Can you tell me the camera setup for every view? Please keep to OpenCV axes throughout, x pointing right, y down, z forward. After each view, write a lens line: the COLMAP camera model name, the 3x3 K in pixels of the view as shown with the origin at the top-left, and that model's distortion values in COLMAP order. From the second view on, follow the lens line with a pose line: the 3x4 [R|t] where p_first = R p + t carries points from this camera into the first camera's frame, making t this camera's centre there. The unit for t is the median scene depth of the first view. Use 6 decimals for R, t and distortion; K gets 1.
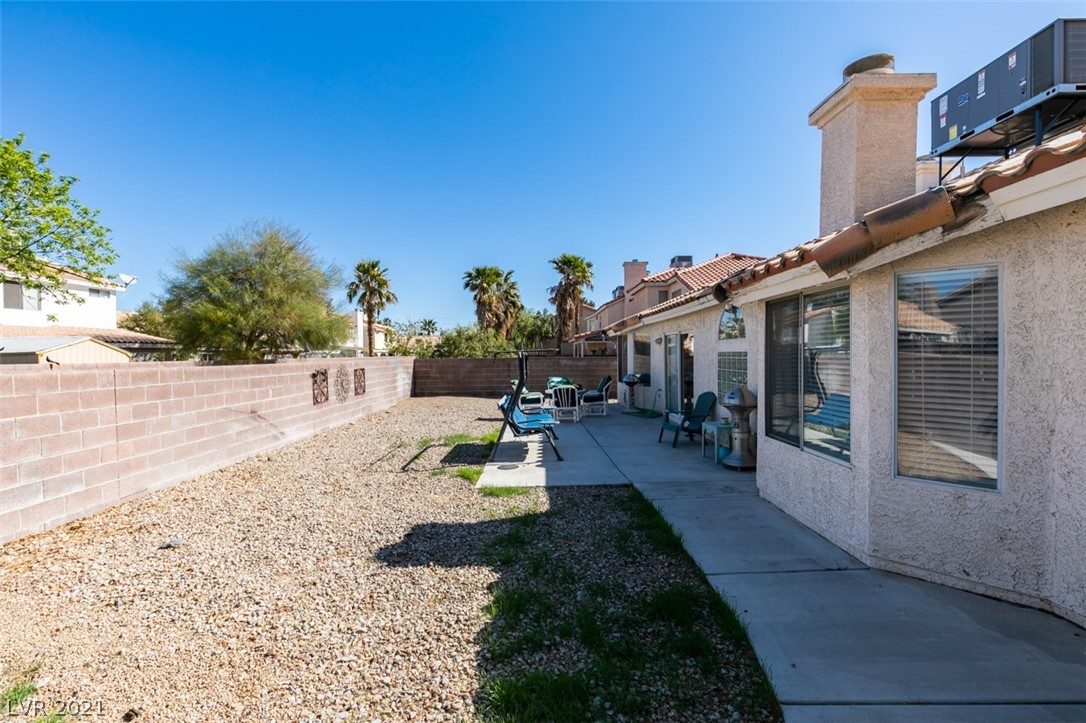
lens RADIAL K [[478.3, 0, 543.0], [0, 478.3, 361.5], [0, 0, 1]] dist [0.002489, 0.000112]
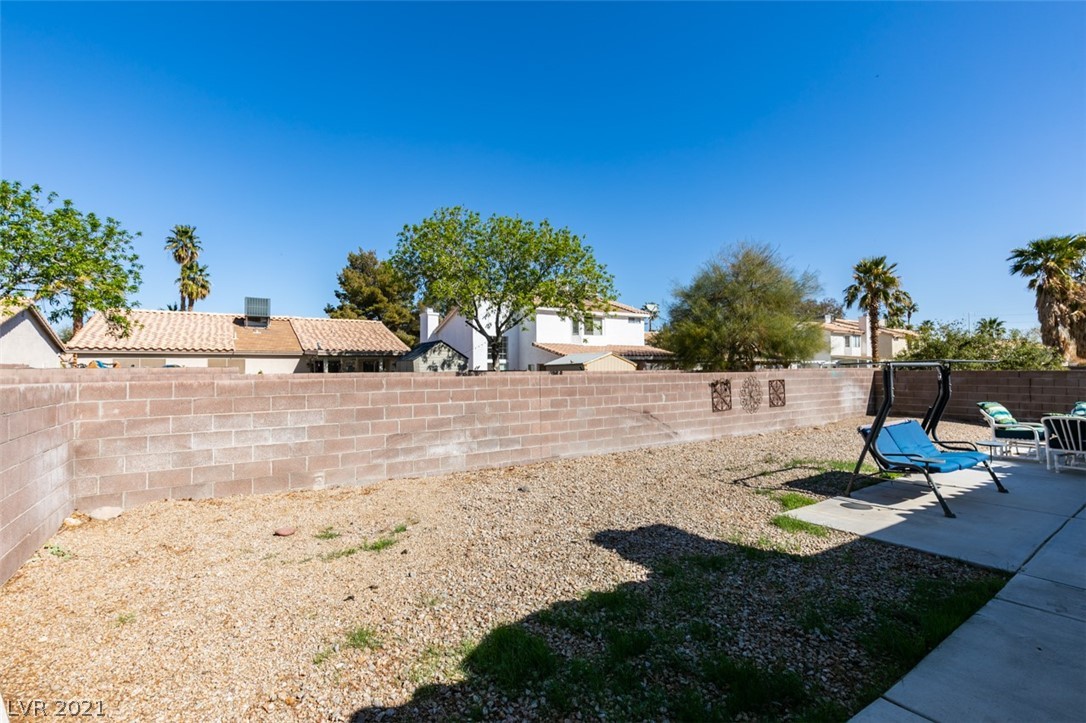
lens RADIAL K [[478.3, 0, 543.0], [0, 478.3, 361.5], [0, 0, 1]] dist [0.002489, 0.000112]
pose [[0.554478, -0.003983, -0.832189, 0.243112], [-0.013664, 0.999810, -0.013889, -0.003663], [0.832086, 0.019072, 0.554318, 0.085285]]
